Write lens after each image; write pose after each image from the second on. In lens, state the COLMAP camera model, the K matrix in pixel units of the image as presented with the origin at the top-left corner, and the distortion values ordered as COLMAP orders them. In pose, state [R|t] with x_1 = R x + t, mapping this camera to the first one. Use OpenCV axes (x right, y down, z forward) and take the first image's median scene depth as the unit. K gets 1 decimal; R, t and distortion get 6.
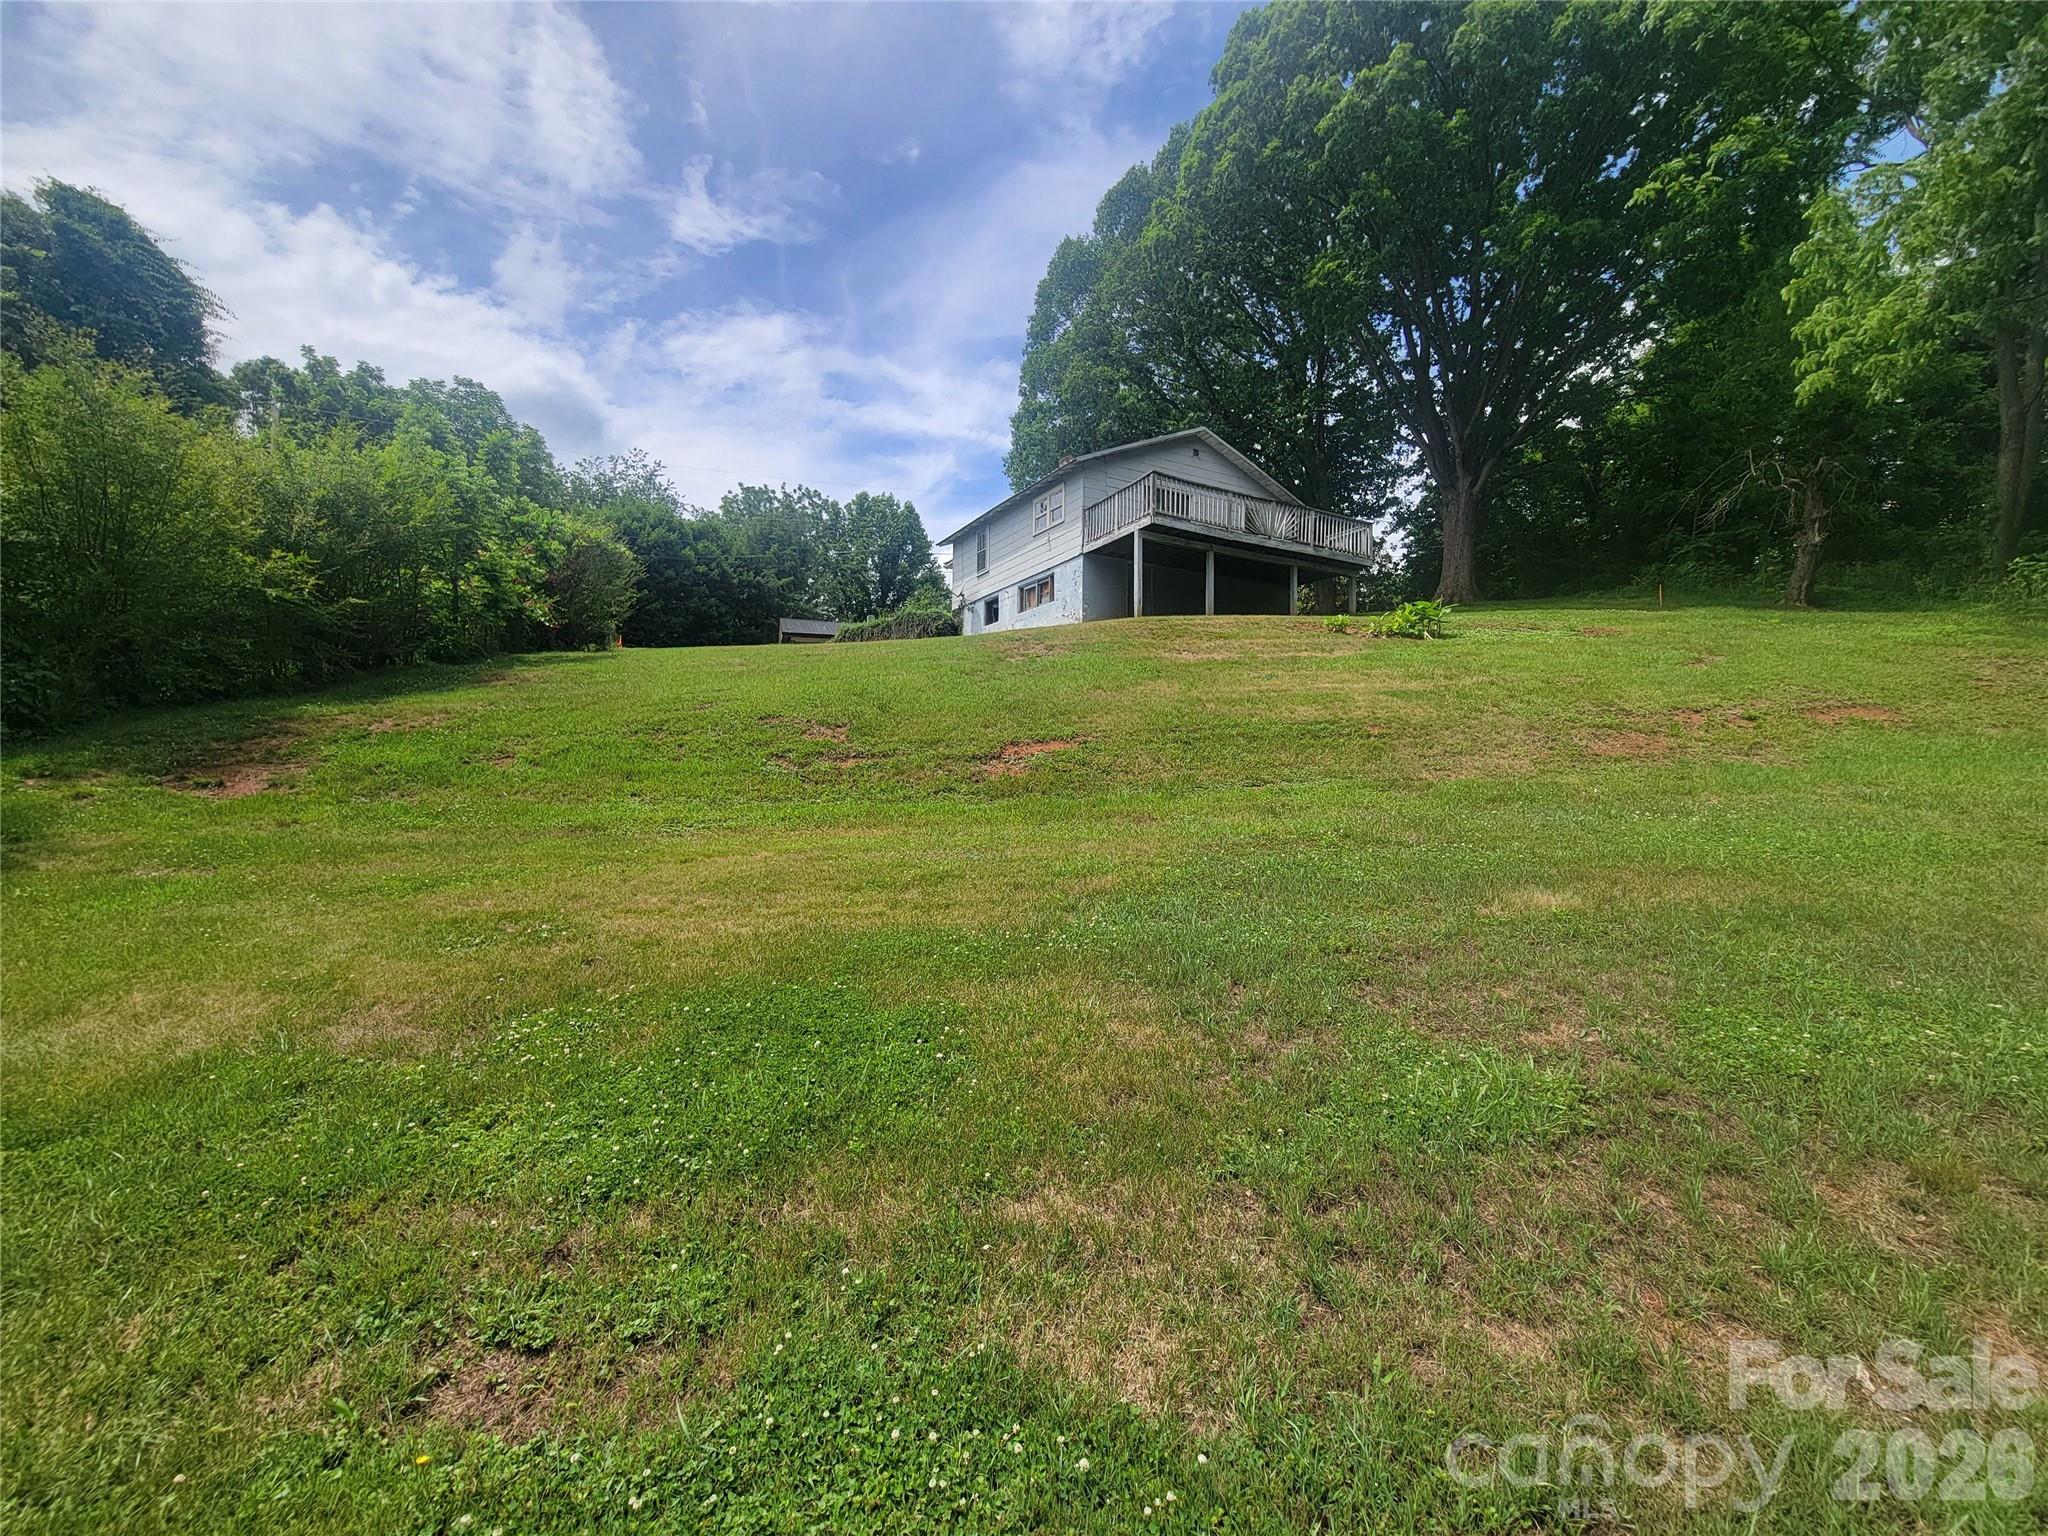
lens RADIAL K [[836.7, 0, 1015.3], [0, 836.7, 788.3], [0, 0, 1]] dist [-0.008407, 0.002226]
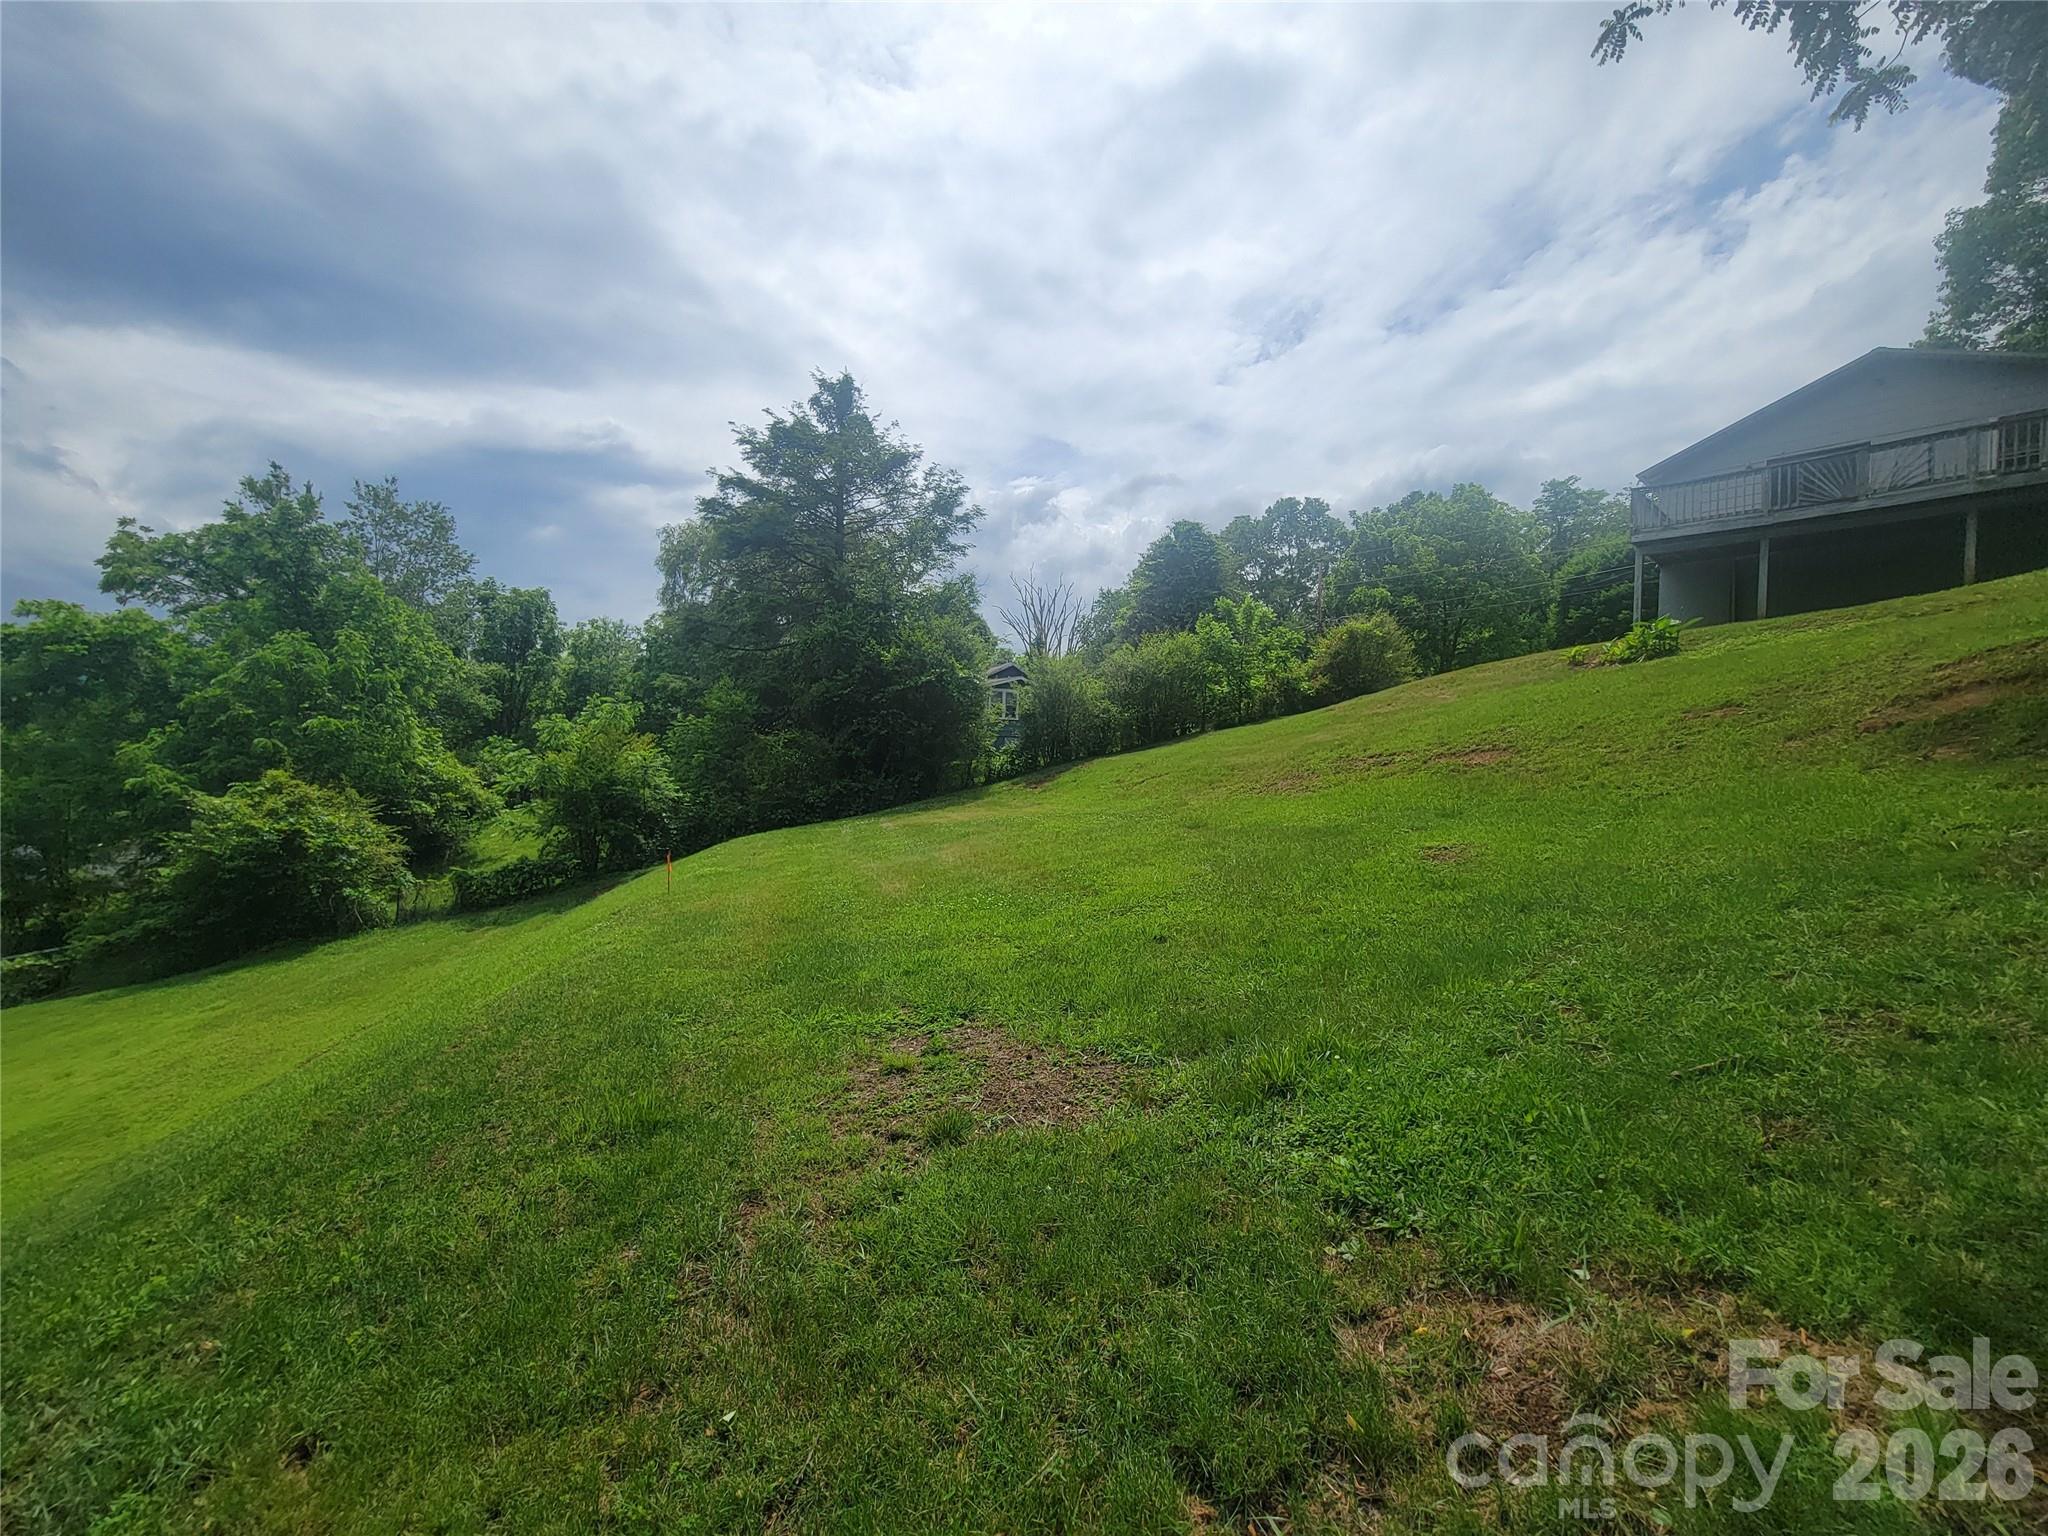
lens RADIAL K [[836.7, 0, 1031.2], [0, 836.7, 774.8], [0, 0, 1]] dist [-0.008407, 0.002226]
pose [[0.218039, 0.012149, -0.975865, 0.787408], [-0.032465, 0.999459, 0.005189, -0.025129], [0.975400, 0.030550, 0.218315, 0.096135]]
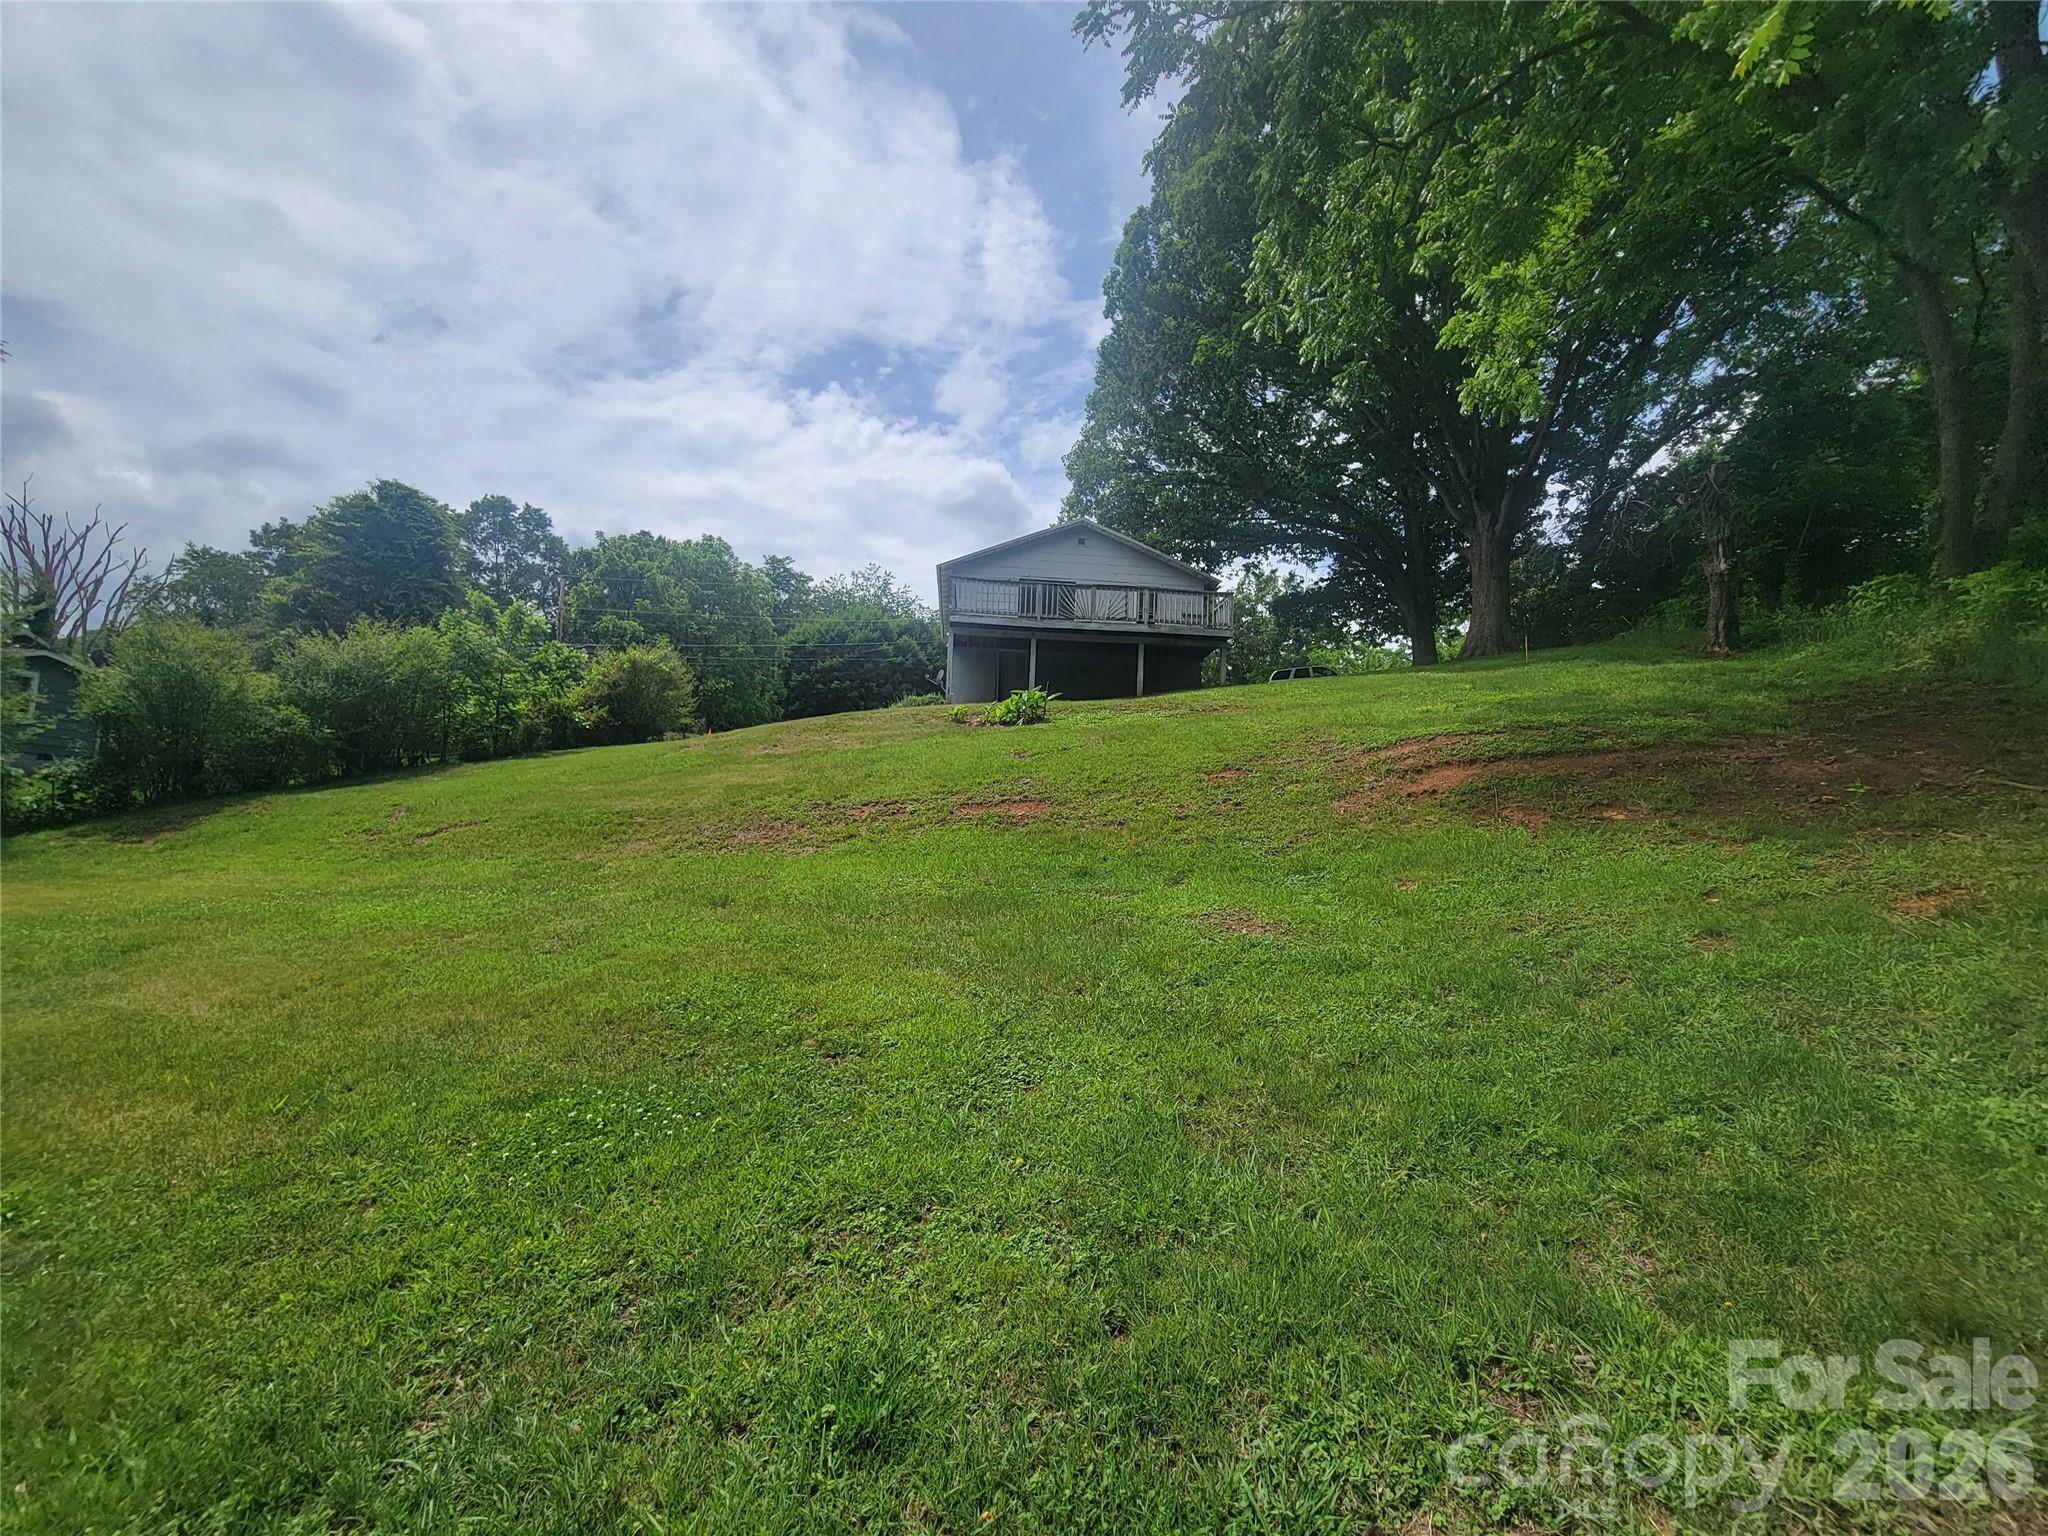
lens RADIAL K [[836.7, 0, 1031.0], [0, 836.7, 771.7], [0, 0, 1]] dist [-0.008407, 0.002226]
pose [[0.908490, -0.007962, -0.417830, 0.596318], [-0.029862, 0.996026, -0.083909, -0.023216], [0.416837, 0.088707, 0.904642, 0.046830]]
